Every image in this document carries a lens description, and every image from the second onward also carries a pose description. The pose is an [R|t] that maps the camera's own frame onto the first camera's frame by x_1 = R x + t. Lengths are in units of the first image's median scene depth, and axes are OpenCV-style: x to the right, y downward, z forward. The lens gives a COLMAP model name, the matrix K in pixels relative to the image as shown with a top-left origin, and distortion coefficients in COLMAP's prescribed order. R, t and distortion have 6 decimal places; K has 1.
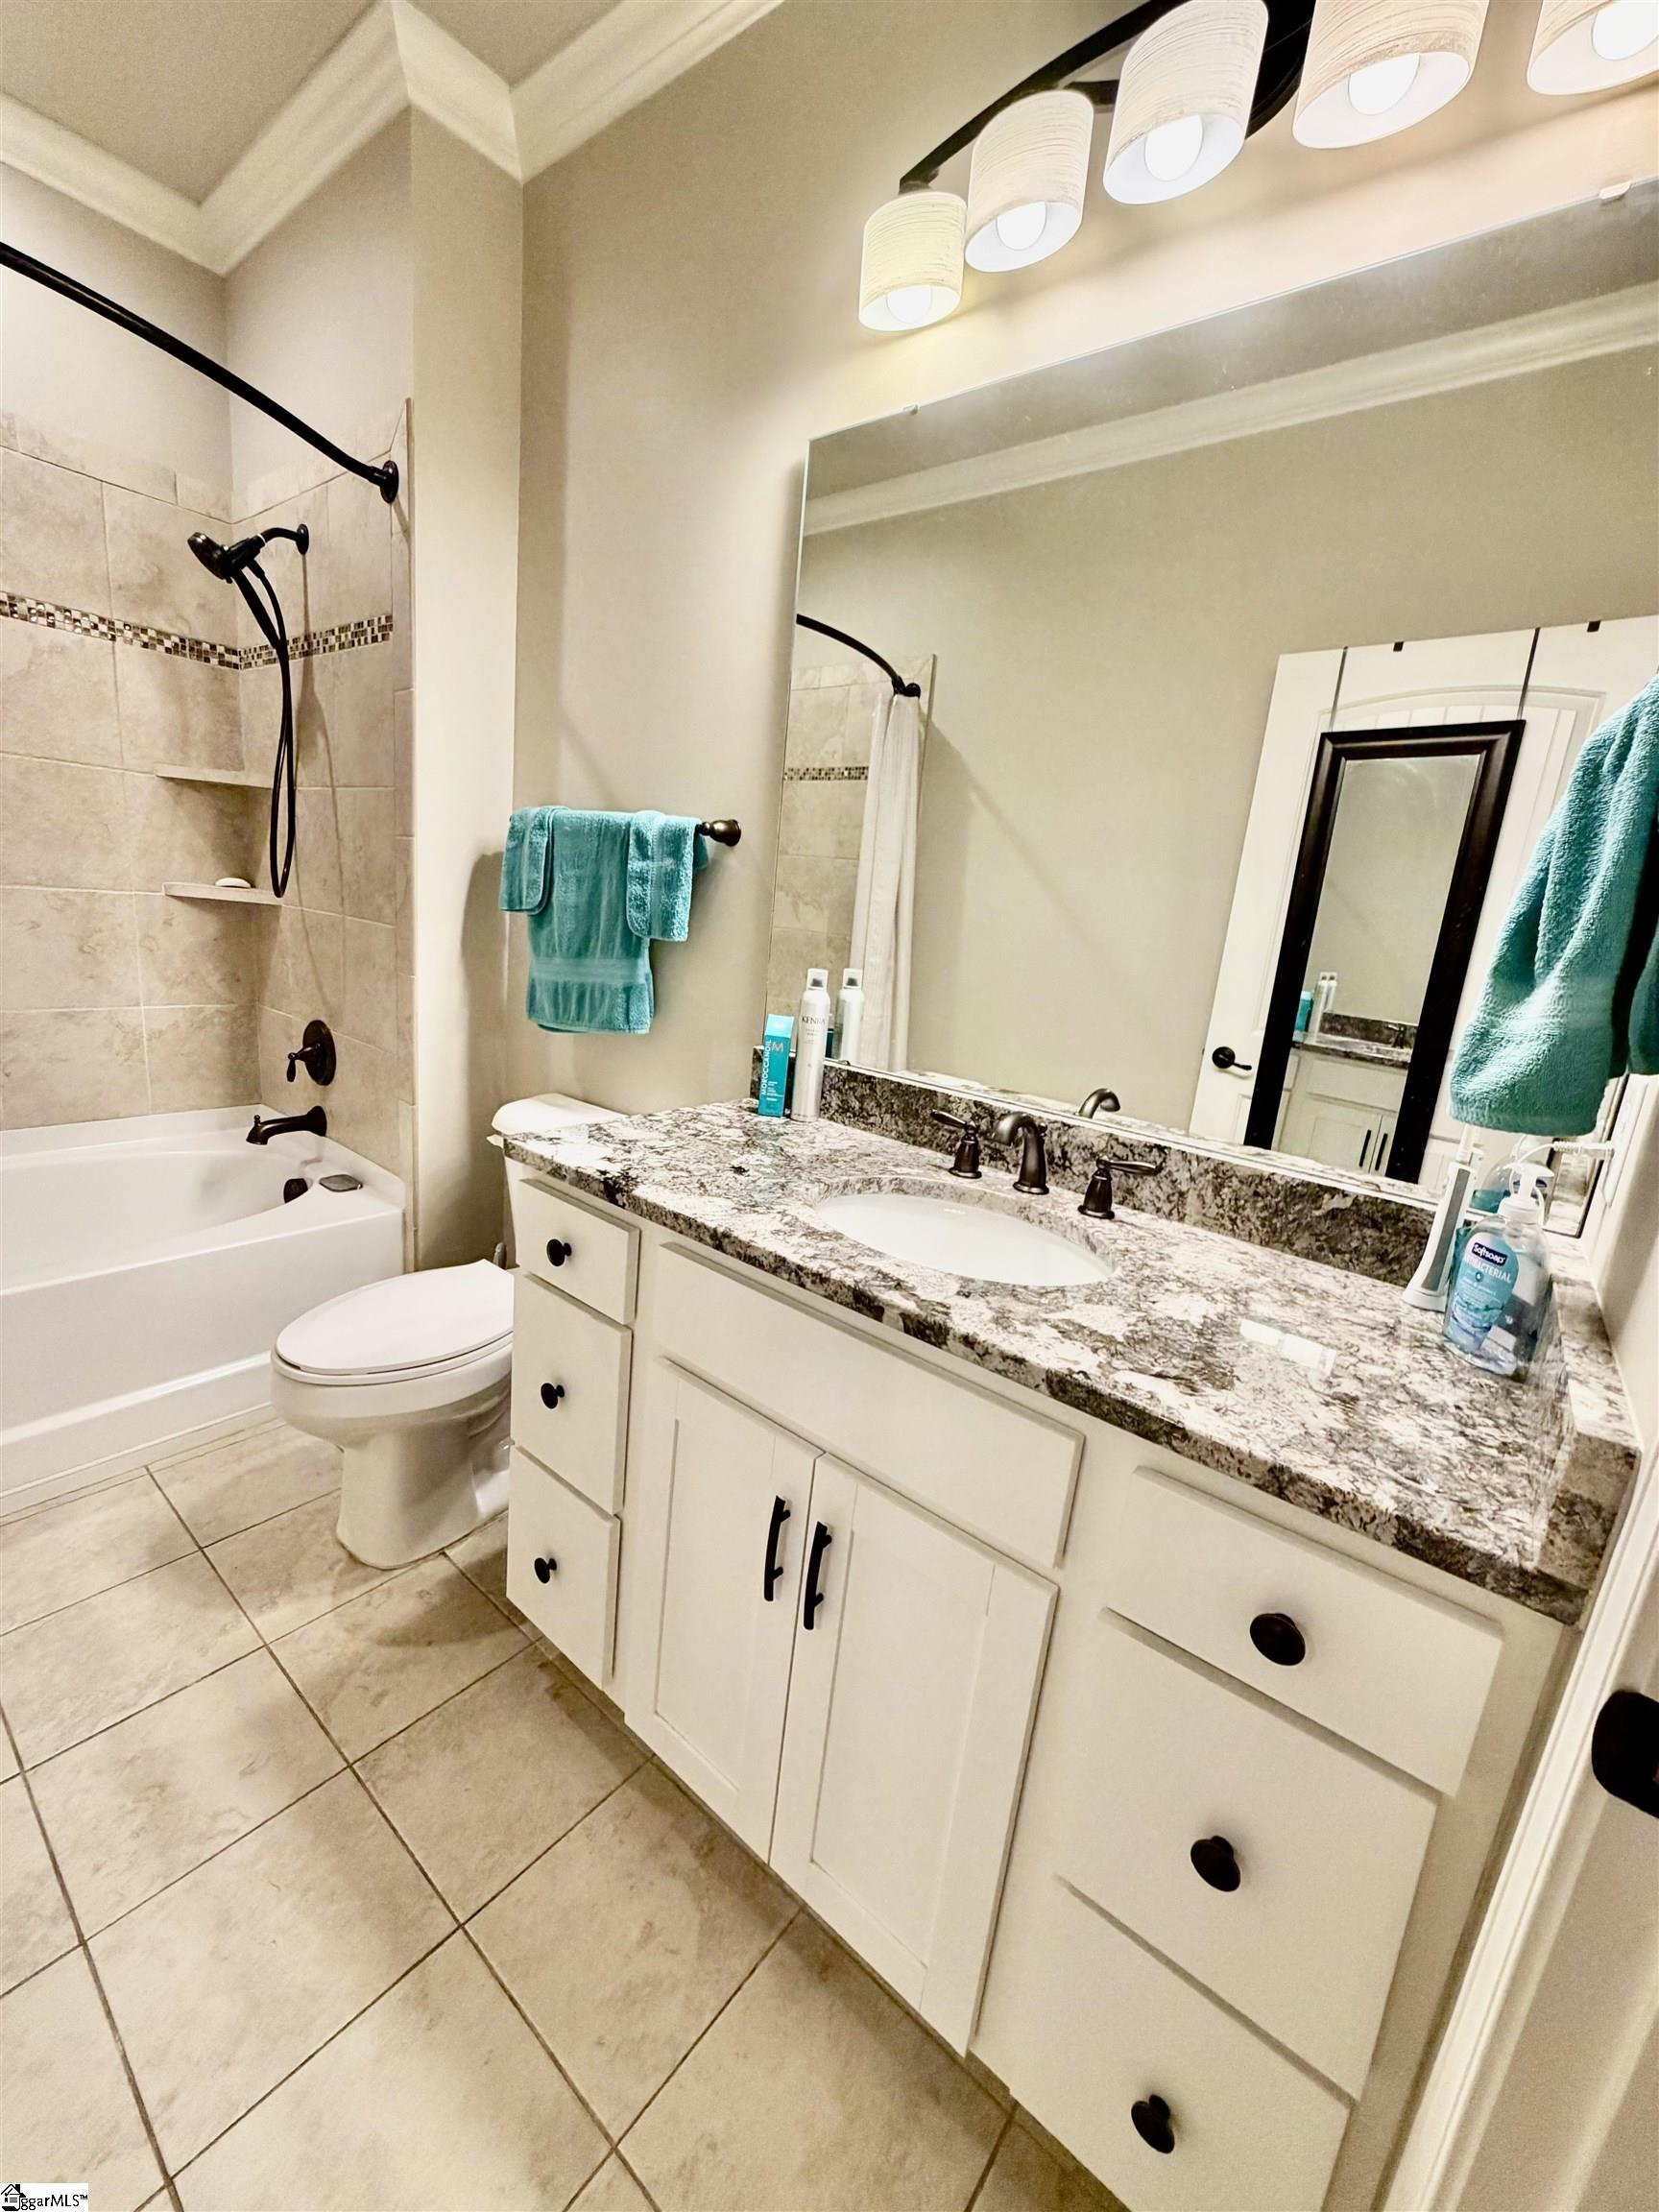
lens RADIAL K [[881.8, 0, 823.9], [0, 881.8, 1100.6], [0, 0, 1]] dist [0.001233, -0.000554]
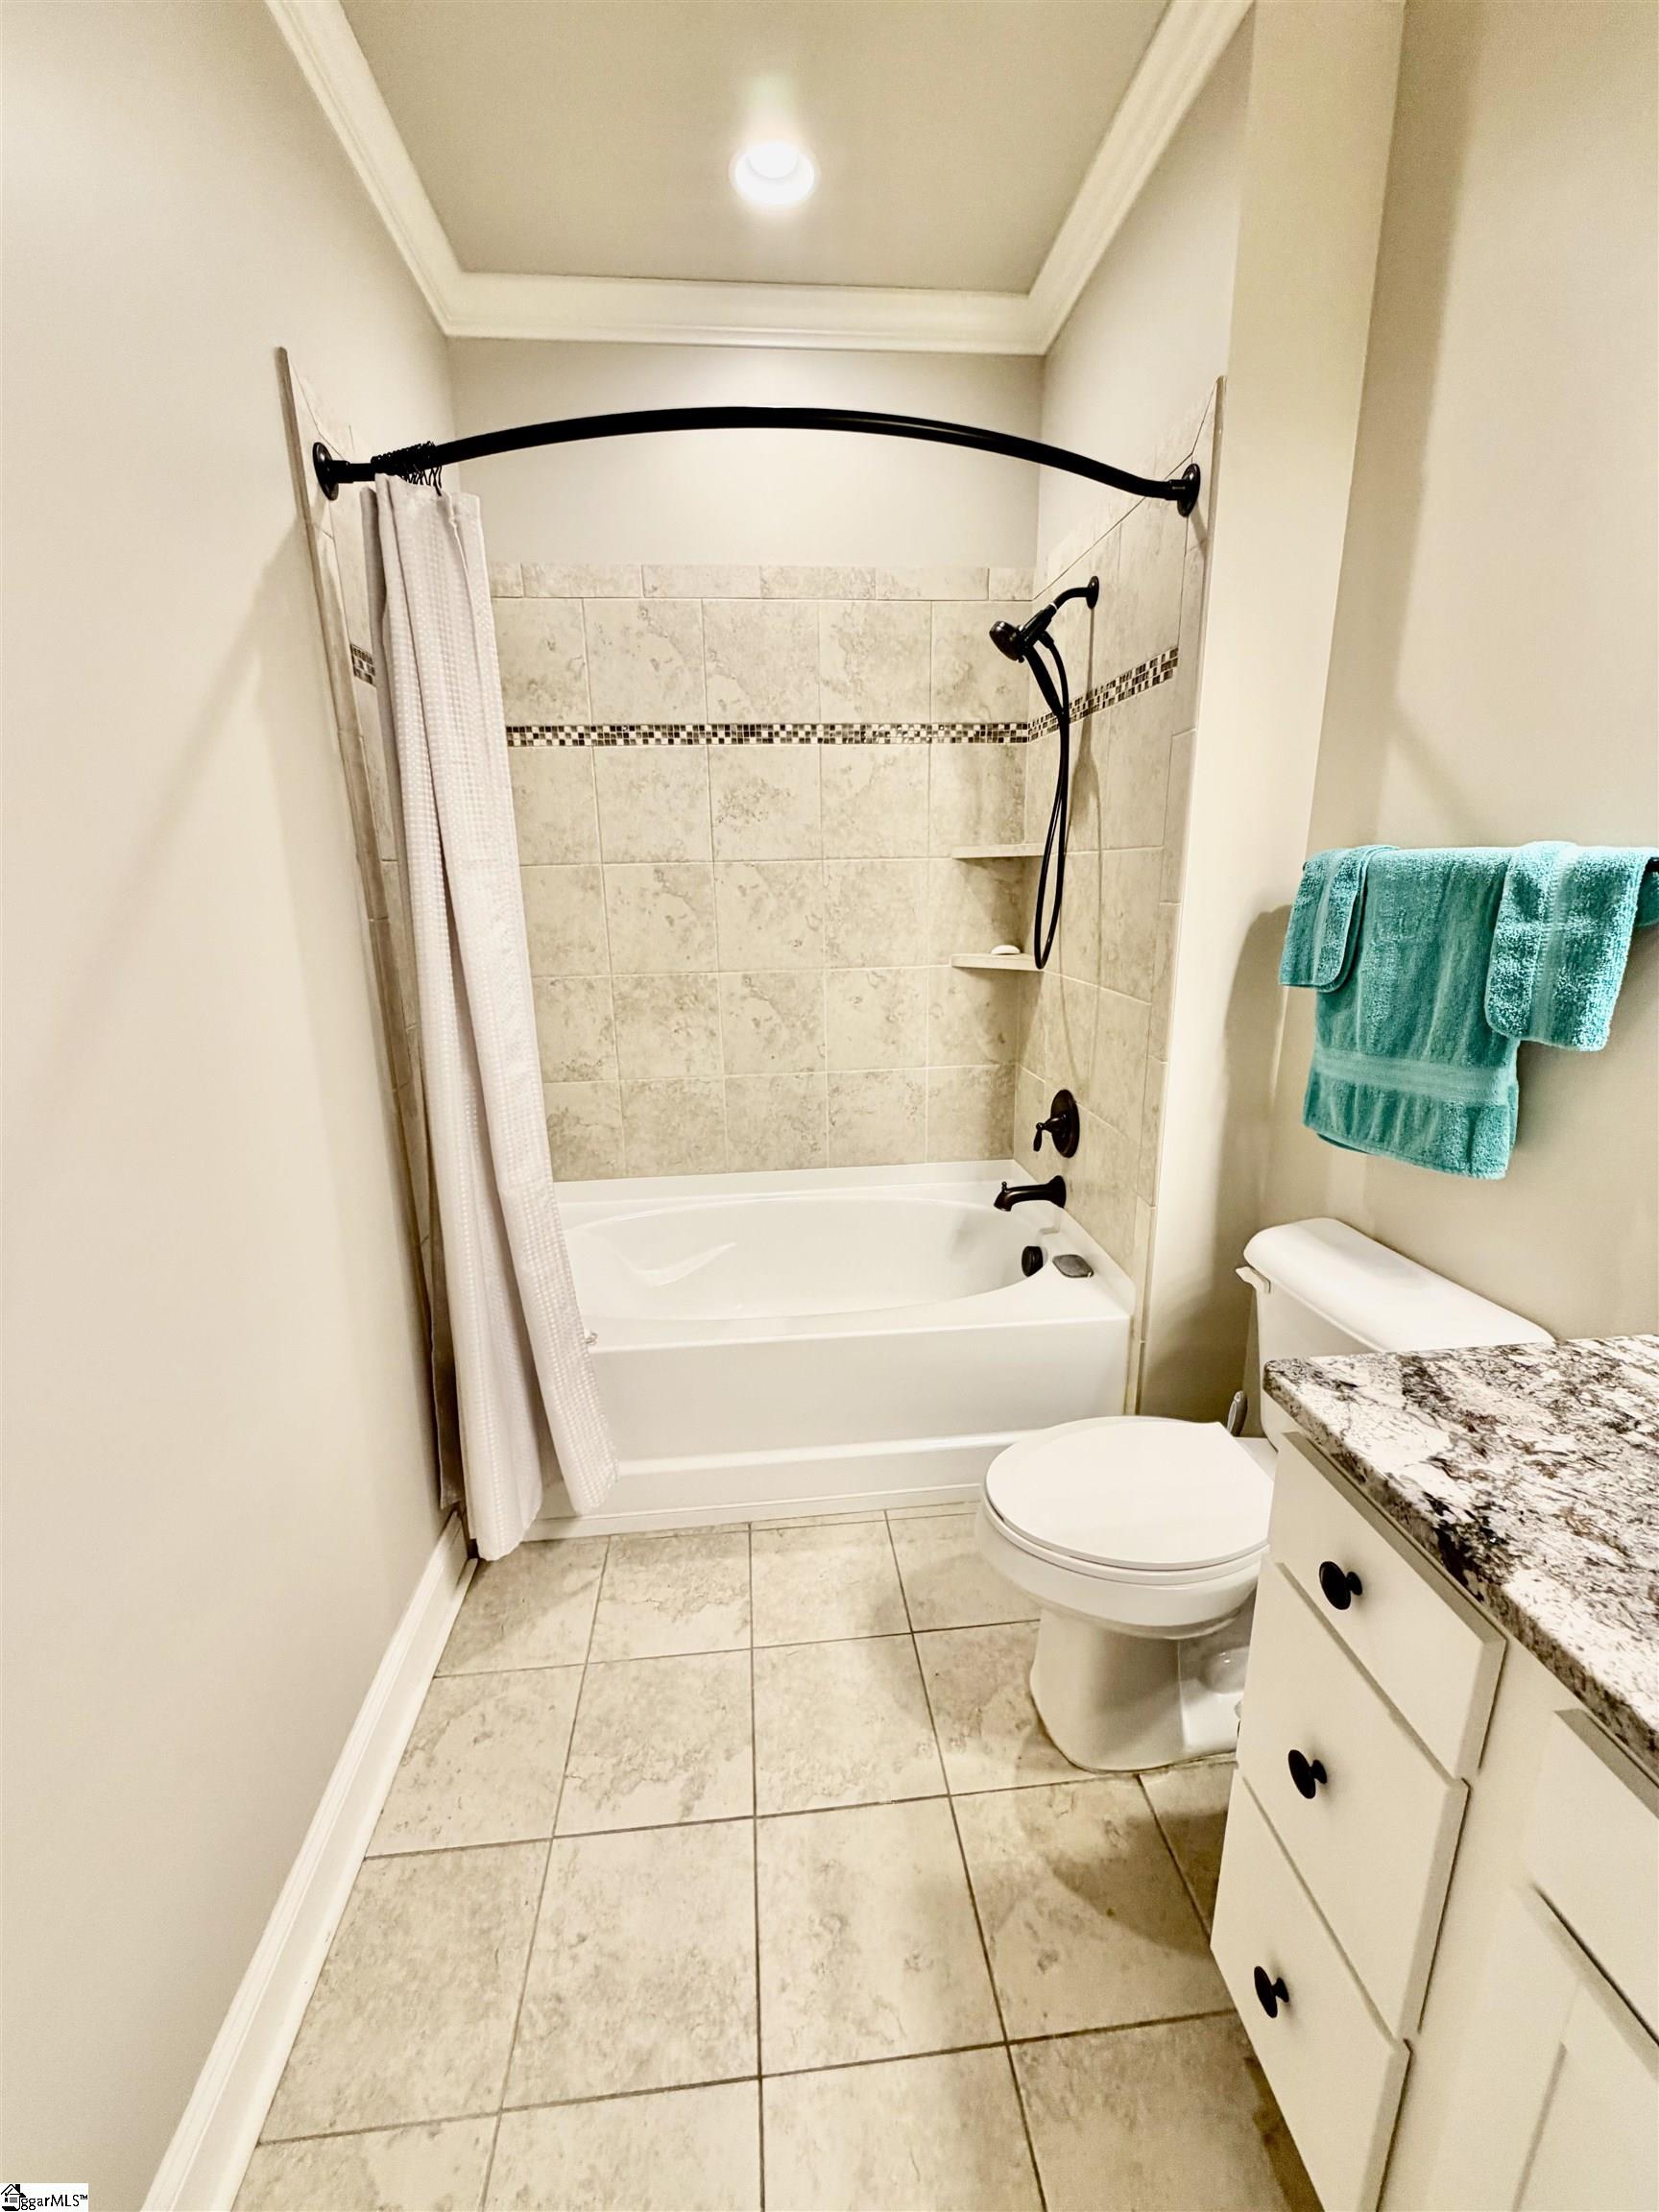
lens RADIAL K [[881.8, 0, 823.9], [0, 881.8, 1100.6], [0, 0, 1]] dist [0.001233, -0.000554]
pose [[0.693242, 0.074177, -0.716877, -0.075746], [-0.076907, 0.996624, 0.028752, -0.102916], [0.716589, 0.035201, 0.696606, 0.161008]]
